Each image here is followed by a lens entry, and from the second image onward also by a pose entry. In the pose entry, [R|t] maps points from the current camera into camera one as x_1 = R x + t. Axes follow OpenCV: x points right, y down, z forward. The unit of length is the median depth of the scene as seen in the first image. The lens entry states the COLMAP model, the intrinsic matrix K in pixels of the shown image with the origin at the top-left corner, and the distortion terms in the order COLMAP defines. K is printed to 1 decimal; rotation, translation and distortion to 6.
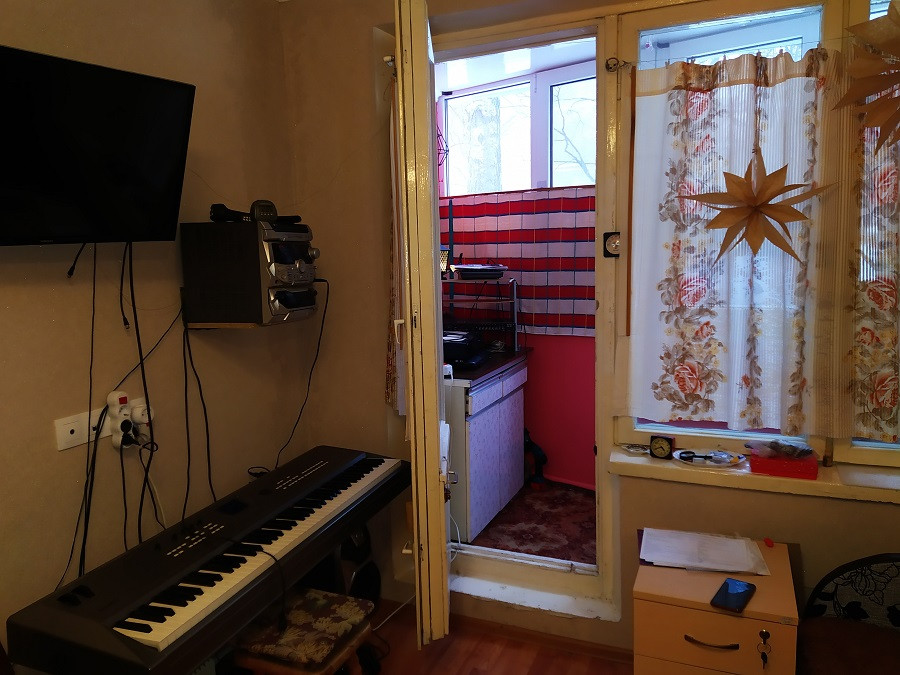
lens RADIAL K [[662.7, 0, 444.6], [0, 662.7, 337.6], [0, 0, 1]] dist [0.141209, -0.196744]
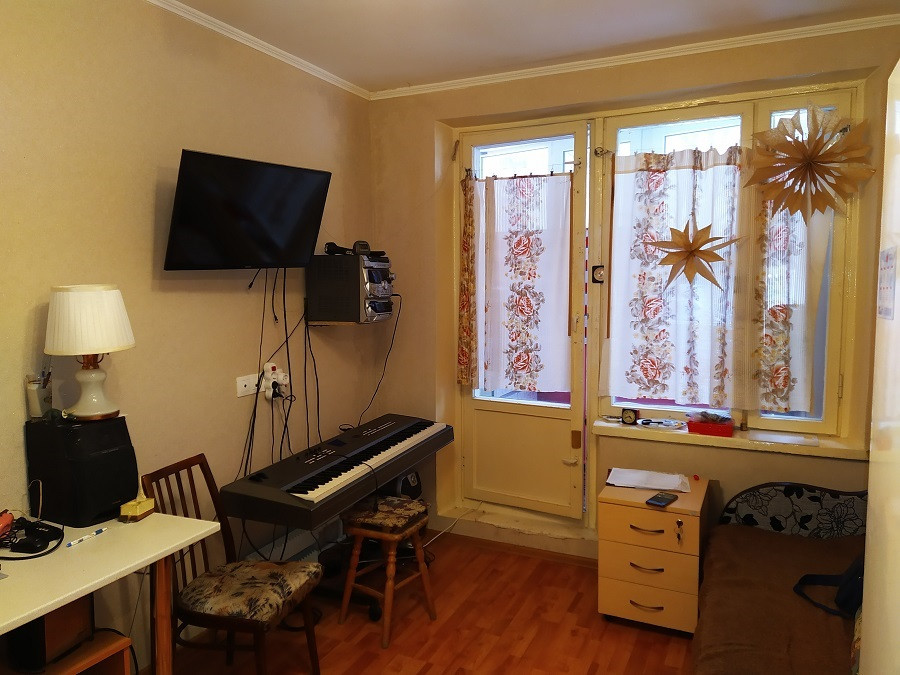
lens RADIAL K [[660.7, 0, 449.1], [0, 660.7, 339.3], [0, 0, 1]] dist [0.129904, -0.190312]
pose [[0.999020, 0.023283, -0.037651, -0.012470], [-0.024393, 0.999273, -0.029294, 0.053456], [0.036942, 0.030184, 0.998861, -0.461308]]
